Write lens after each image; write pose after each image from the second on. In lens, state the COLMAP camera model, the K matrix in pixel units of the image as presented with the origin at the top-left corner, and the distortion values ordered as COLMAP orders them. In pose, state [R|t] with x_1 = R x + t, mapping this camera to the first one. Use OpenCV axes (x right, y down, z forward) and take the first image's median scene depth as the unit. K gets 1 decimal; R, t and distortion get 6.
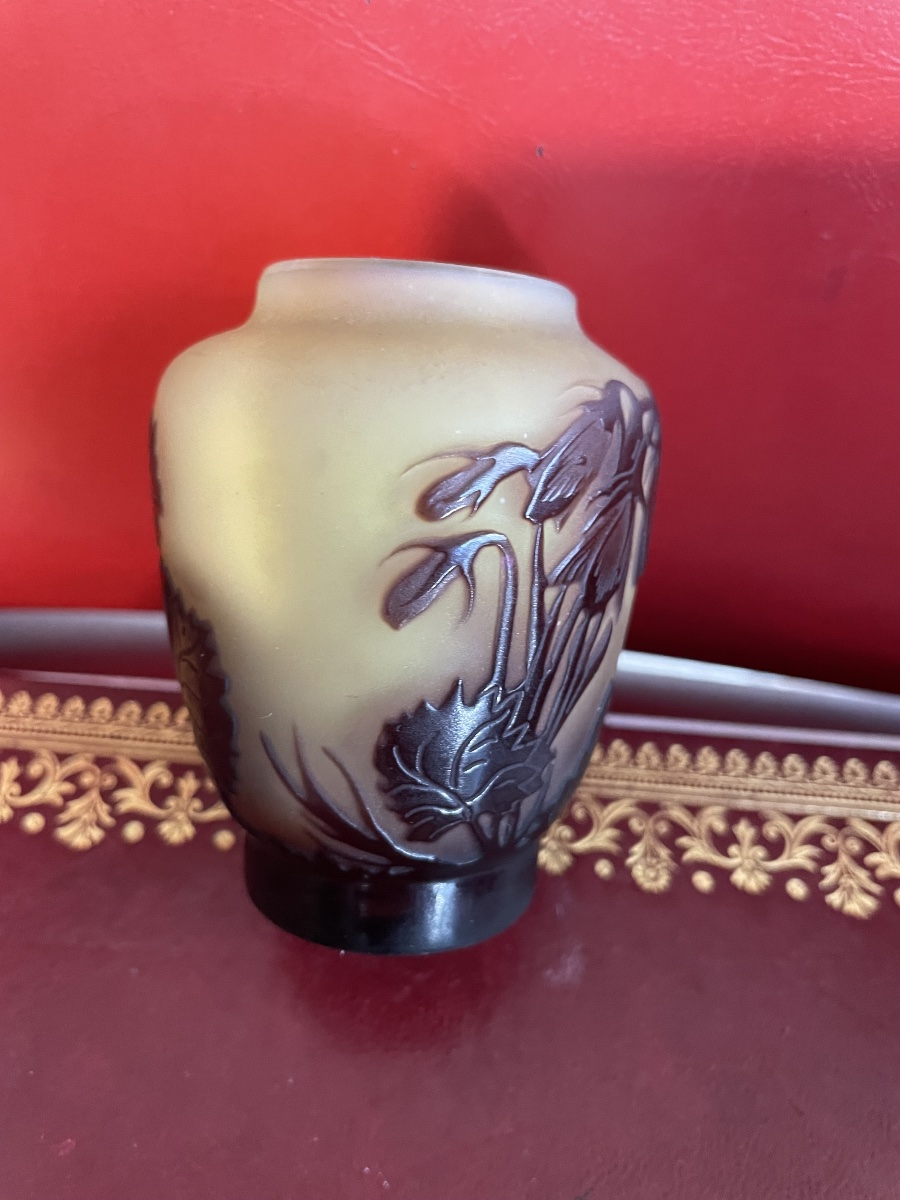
lens RADIAL K [[995.1, 0, 451.5], [0, 995.1, 599.2], [0, 0, 1]] dist [0.041285, -0.110038]
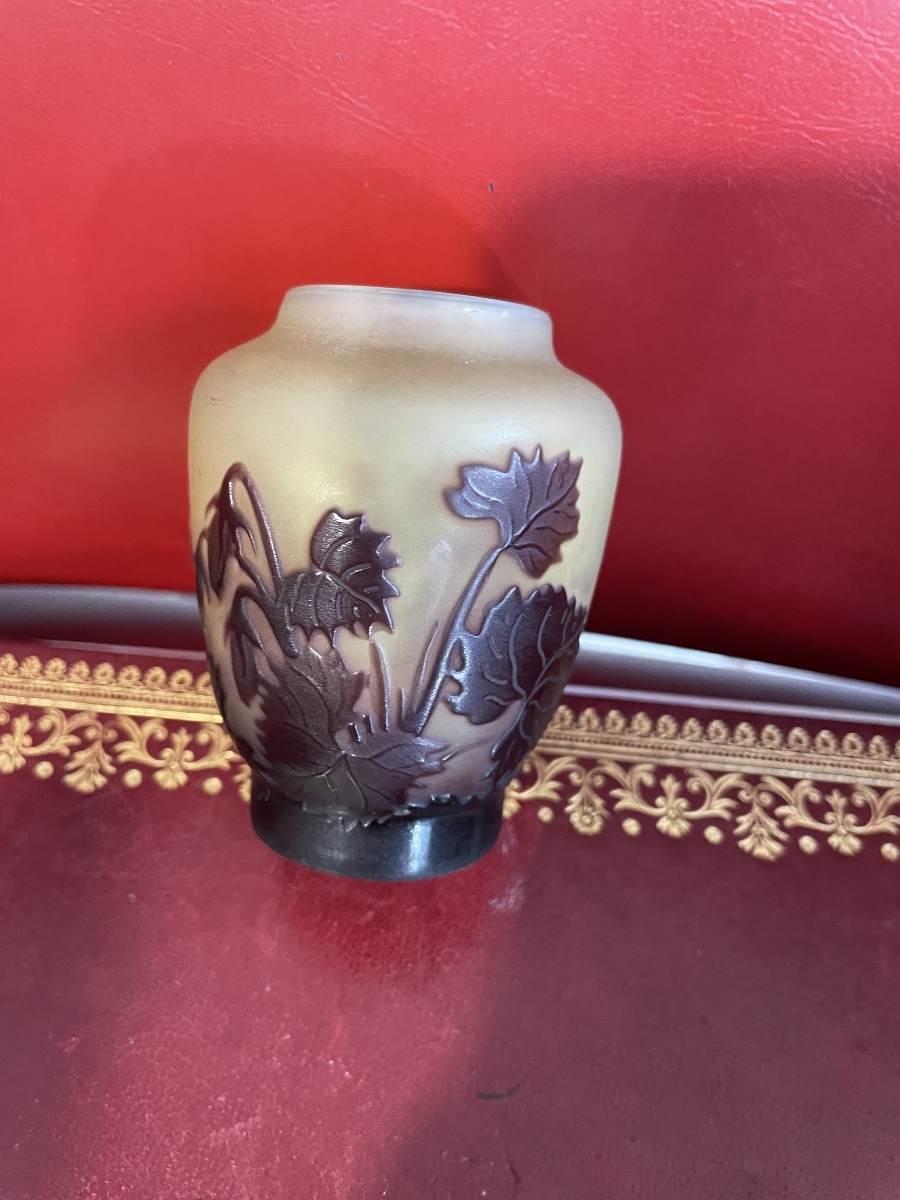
lens RADIAL K [[986.2, 0, 446.1], [0, 986.2, 614.5], [0, 0, 1]] dist [0.075284, -0.142886]
pose [[0.999890, 0.013777, 0.005448, 0.028896], [-0.013915, 0.999561, 0.026139, 0.011771], [-0.005086, -0.026211, 0.999643, -0.125004]]
